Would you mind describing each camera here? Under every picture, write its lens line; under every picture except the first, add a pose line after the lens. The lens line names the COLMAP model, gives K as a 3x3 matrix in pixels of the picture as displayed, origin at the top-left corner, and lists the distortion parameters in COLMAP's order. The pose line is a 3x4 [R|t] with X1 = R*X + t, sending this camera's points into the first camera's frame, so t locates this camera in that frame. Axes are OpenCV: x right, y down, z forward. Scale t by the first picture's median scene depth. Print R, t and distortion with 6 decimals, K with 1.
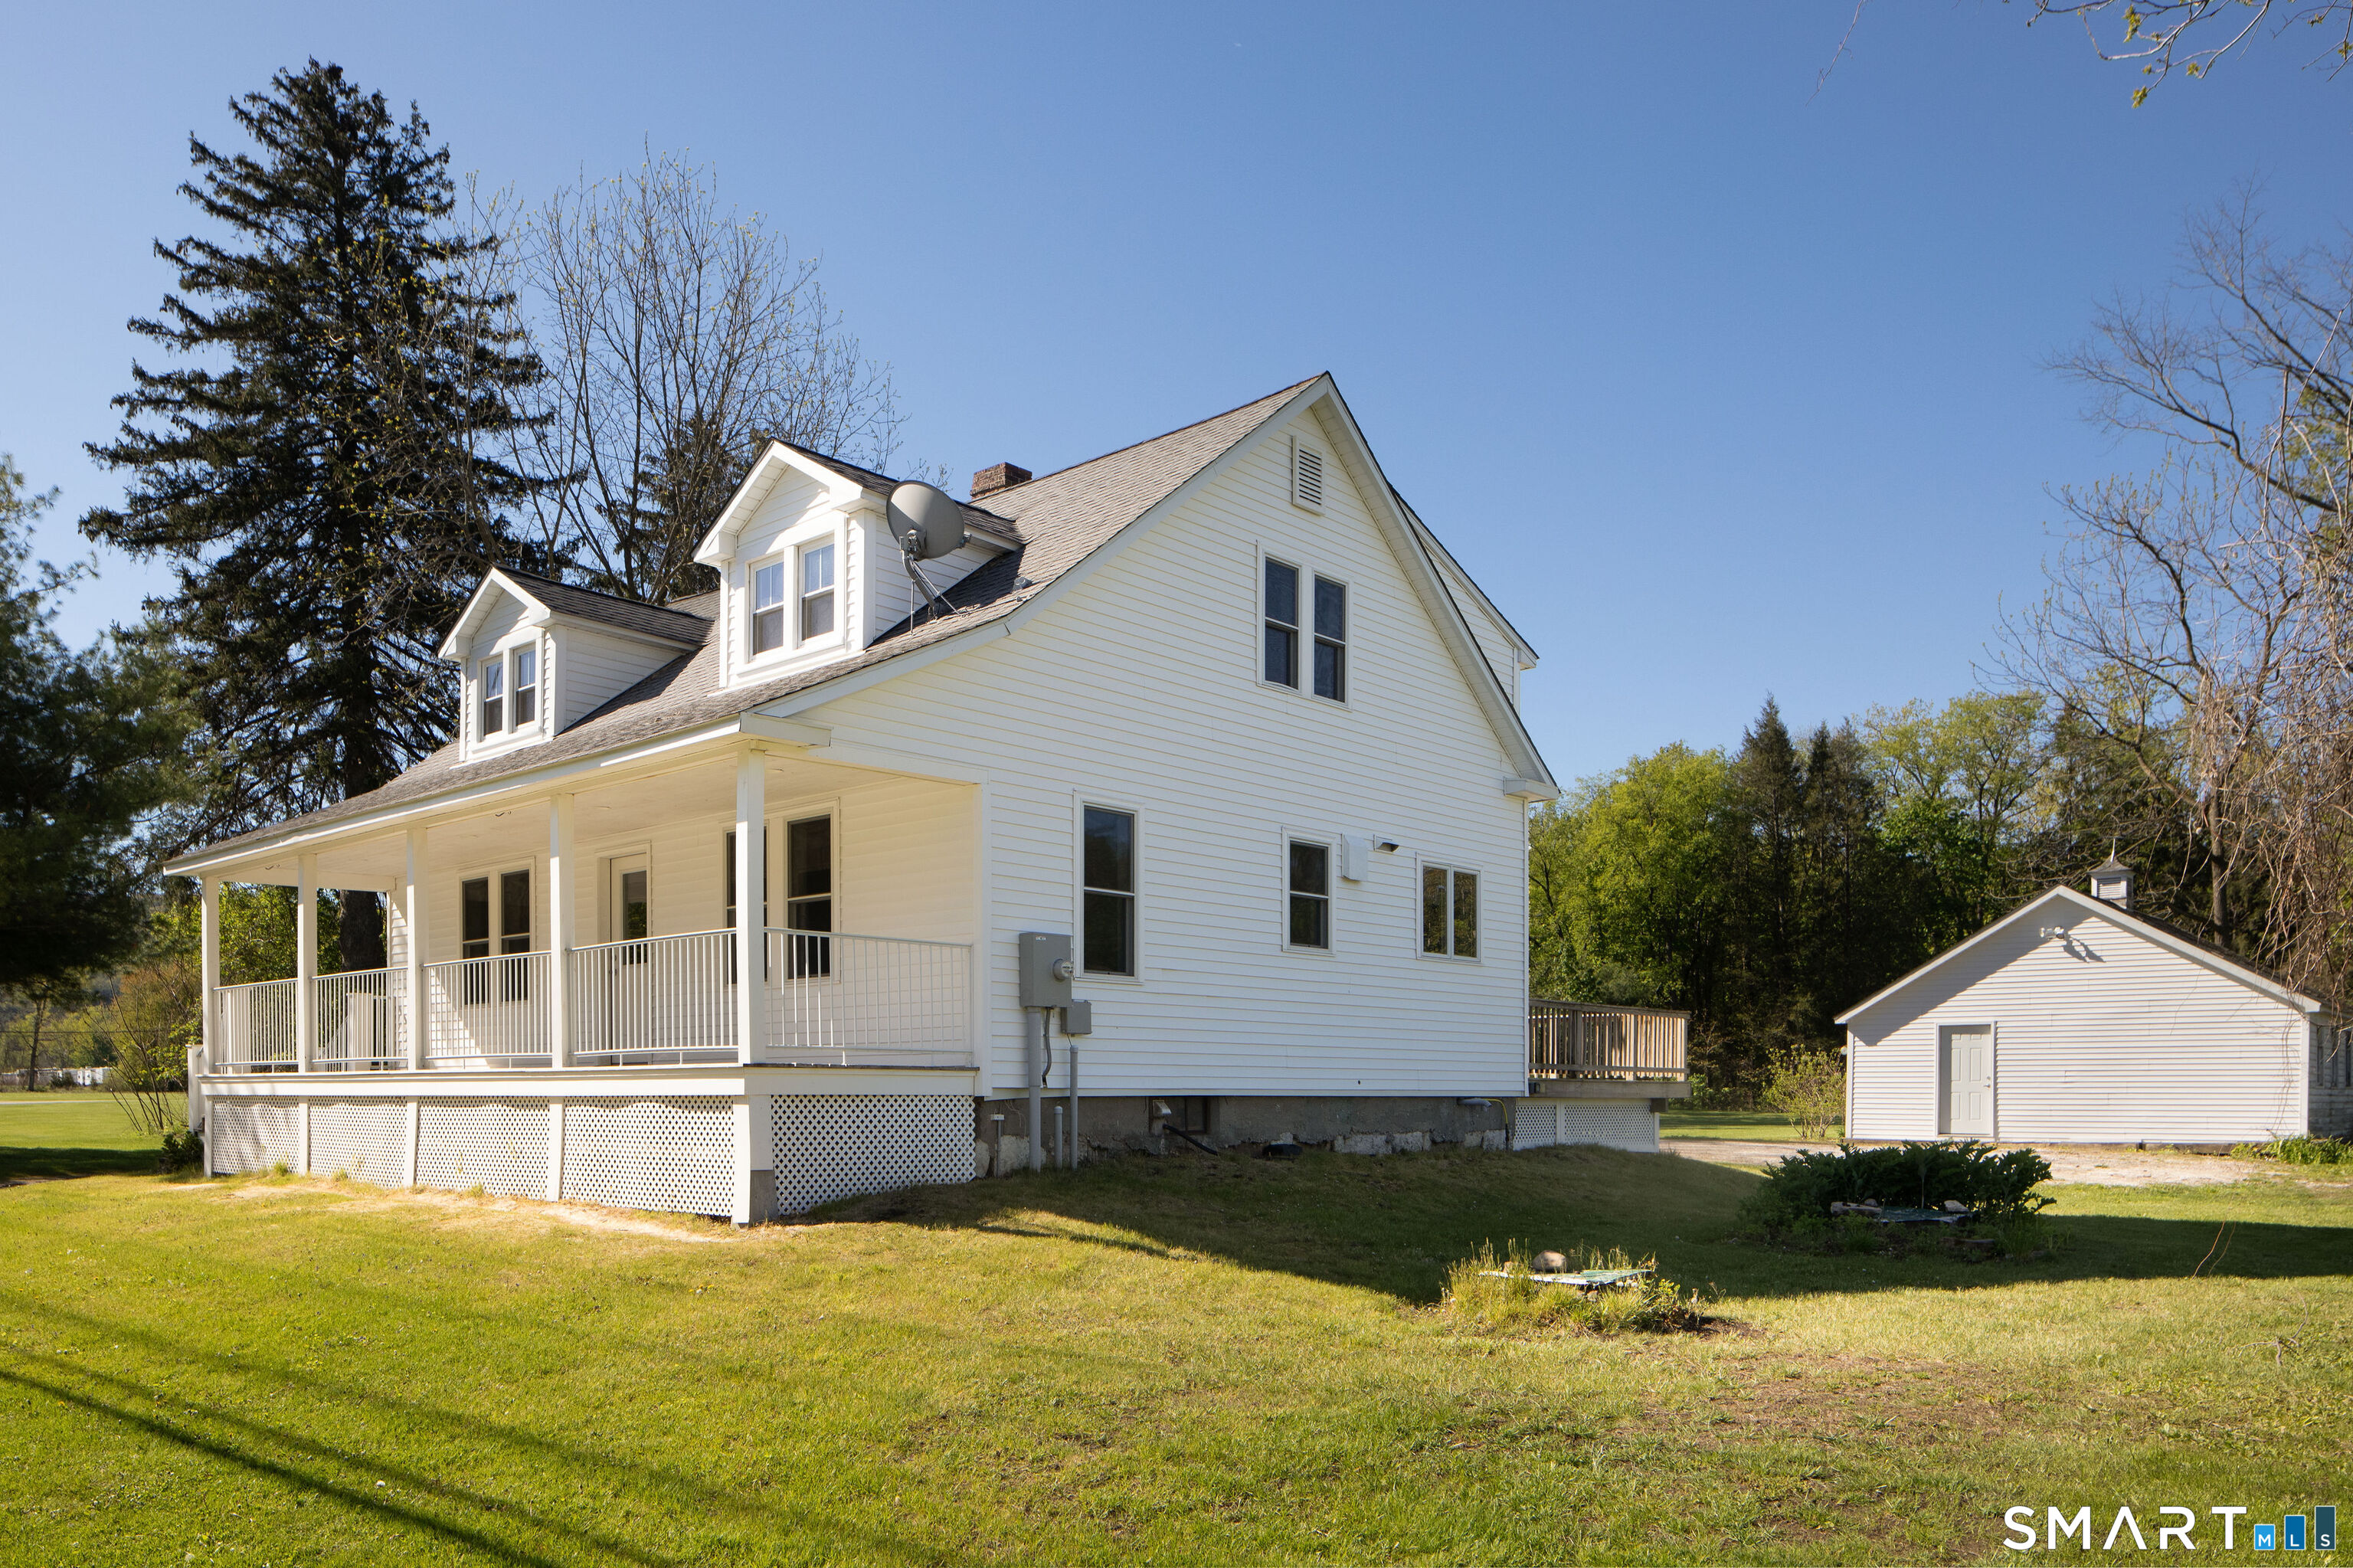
lens RADIAL K [[1599.2, 0, 1176.2], [0, 1599.2, 1014.4], [0, 0, 1]] dist [-0.004847, 0.000753]
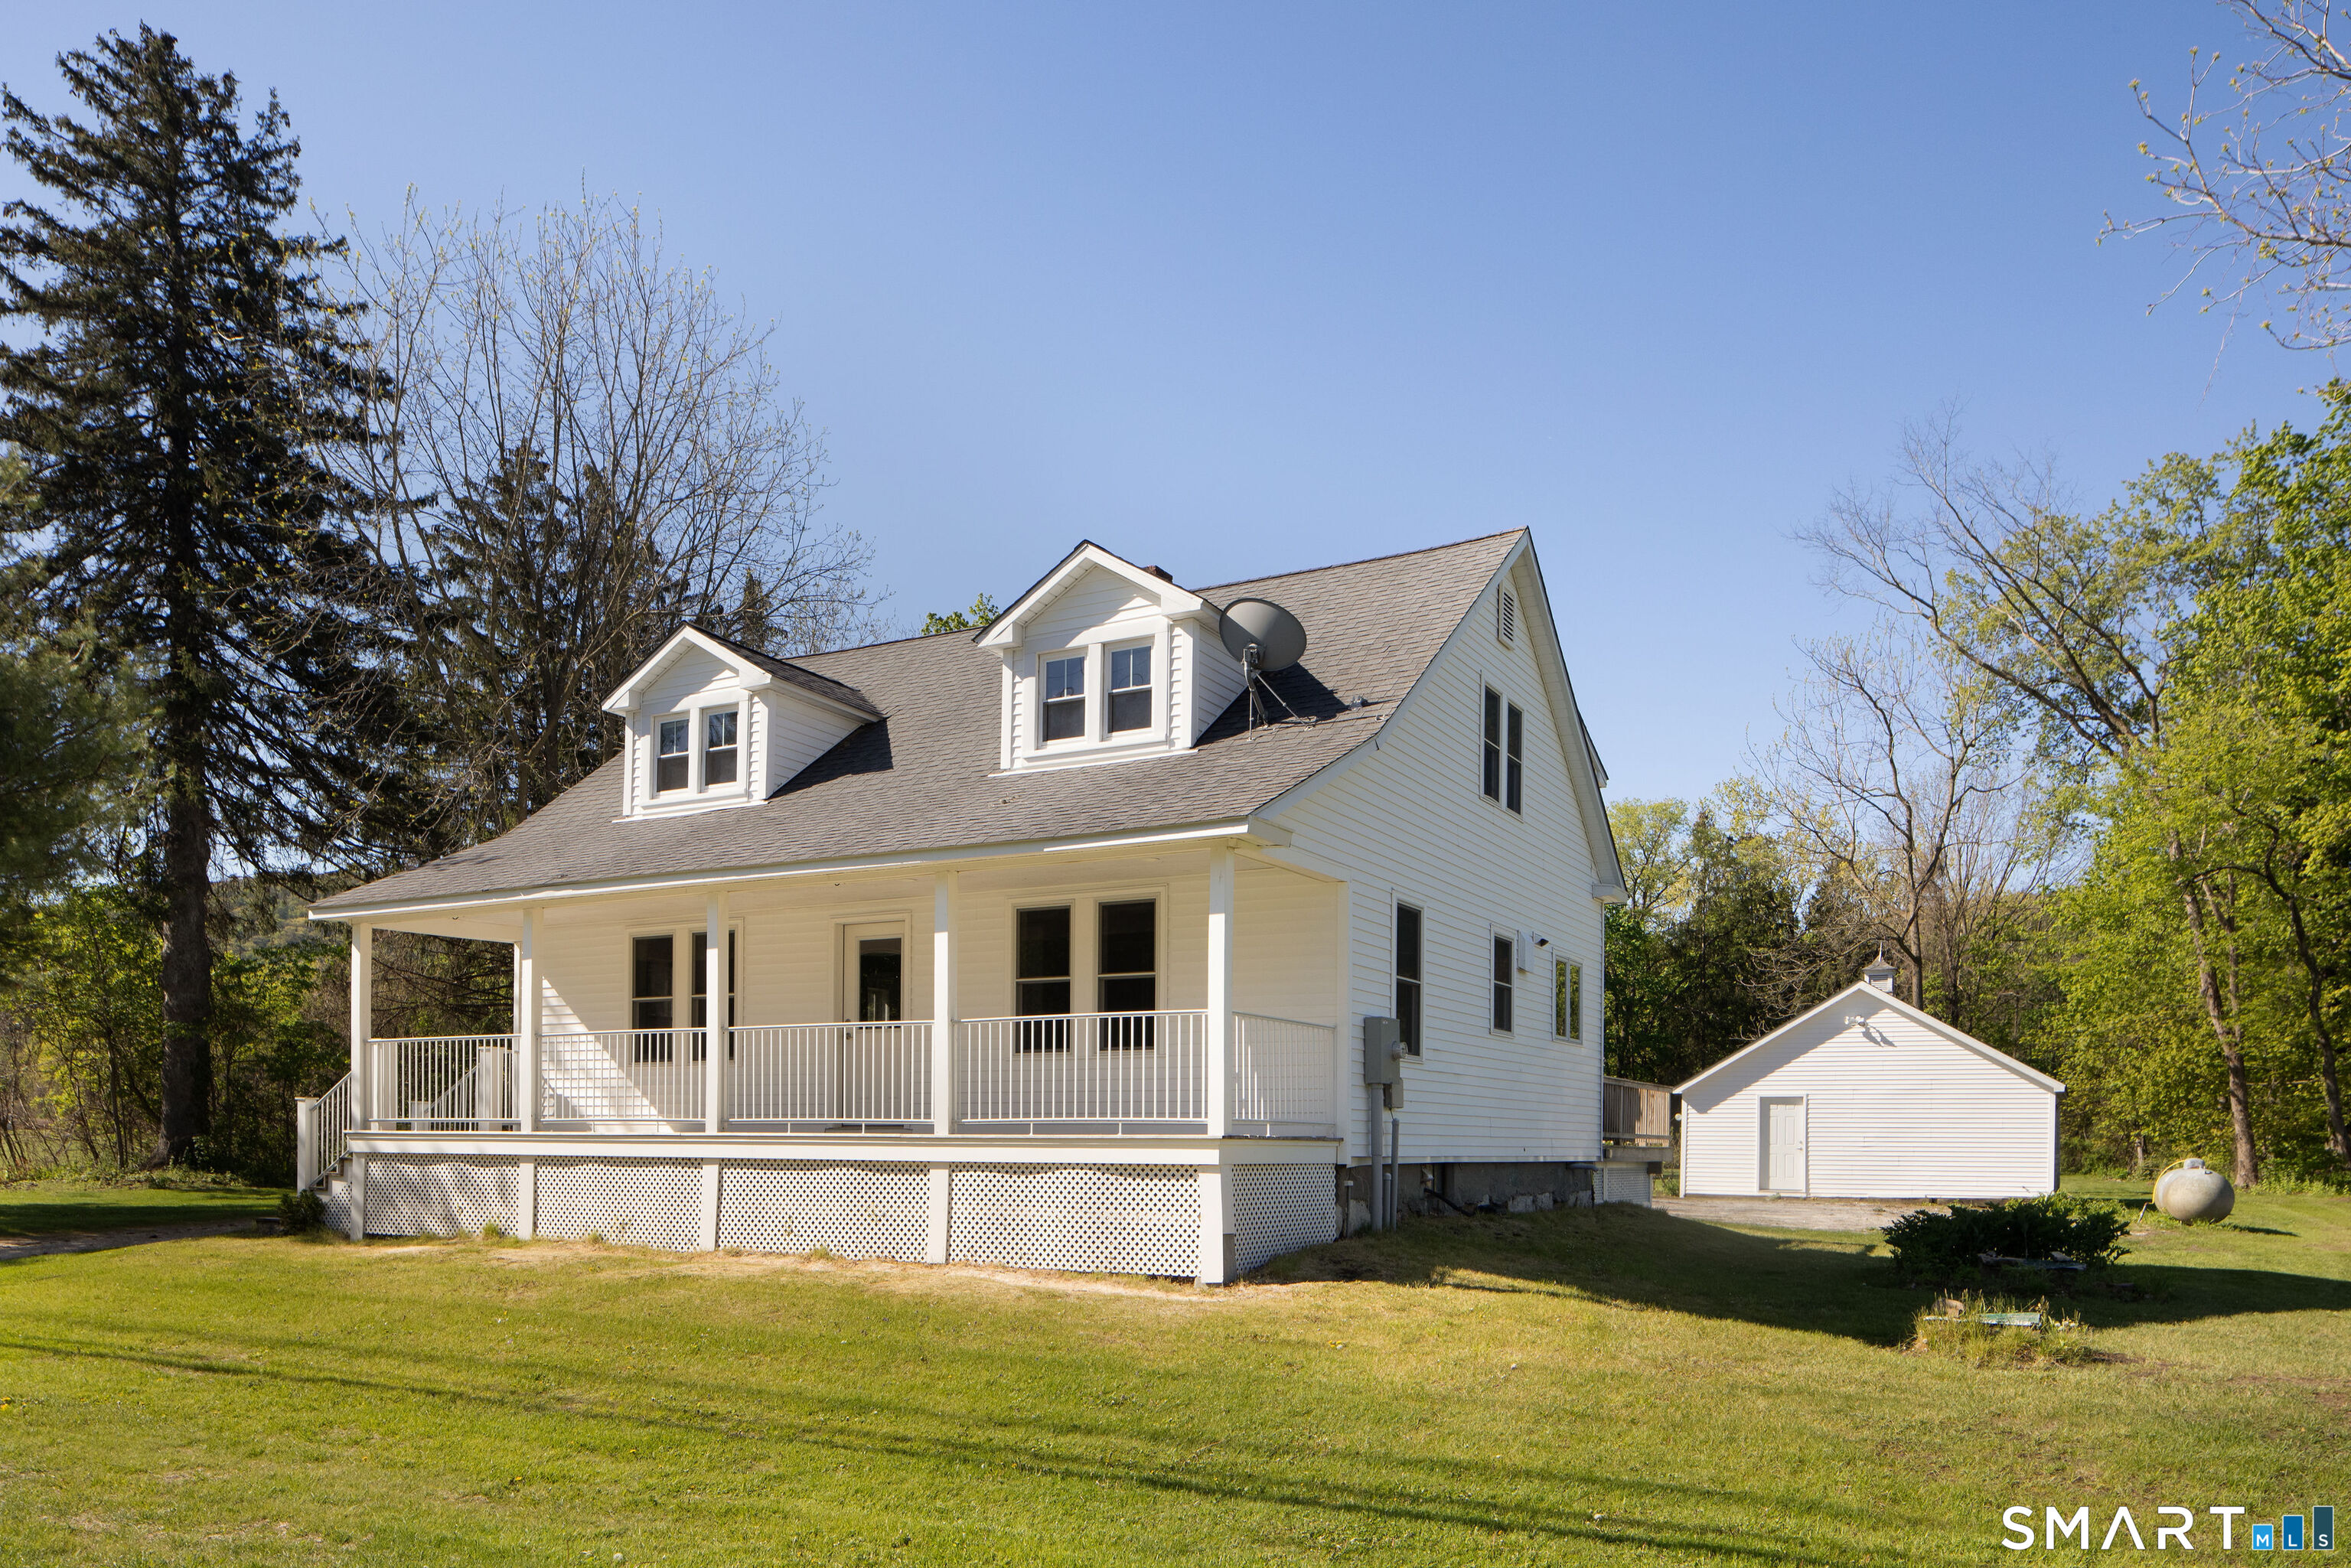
lens RADIAL K [[1537.6, 0, 1215.2], [0, 1537.6, 1049.4], [0, 0, 1]] dist [-0.003632, -0.002004]
pose [[0.973138, 0.022608, 0.229110, -0.302431], [-0.020019, 0.999707, -0.013616, -0.007981], [-0.229350, 0.008664, 0.973305, -0.009042]]
